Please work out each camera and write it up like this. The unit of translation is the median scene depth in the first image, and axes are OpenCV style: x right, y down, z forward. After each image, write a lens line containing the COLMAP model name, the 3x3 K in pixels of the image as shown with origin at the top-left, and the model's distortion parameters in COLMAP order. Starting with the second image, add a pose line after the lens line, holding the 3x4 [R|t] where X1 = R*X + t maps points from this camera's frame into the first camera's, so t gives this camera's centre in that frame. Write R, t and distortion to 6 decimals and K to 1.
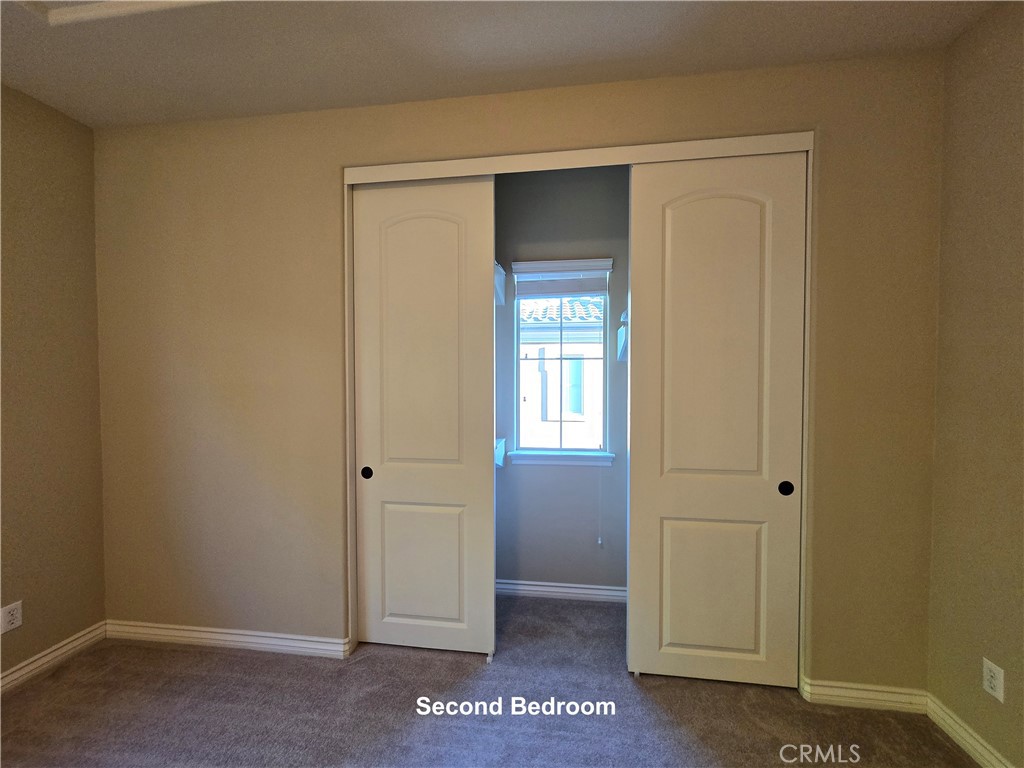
lens RADIAL K [[419.3, 0, 513.1], [0, 419.3, 382.5], [0, 0, 1]] dist [-0.003042, 0.003872]
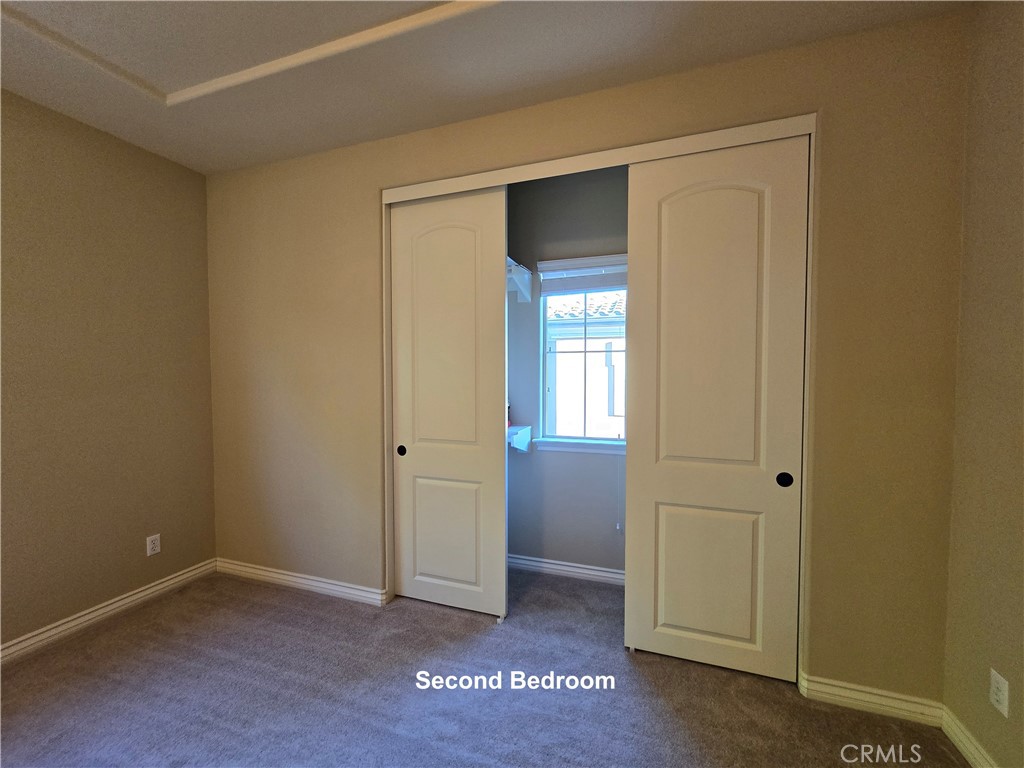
lens RADIAL K [[419.3, 0, 514.5], [0, 419.3, 381.7], [0, 0, 1]] dist [-0.003042, 0.003872]
pose [[0.979829, 0.004498, -0.199785, 0.211349], [-0.002935, 0.999963, 0.008118, 0.014983], [0.199814, -0.007368, 0.979806, -0.085608]]
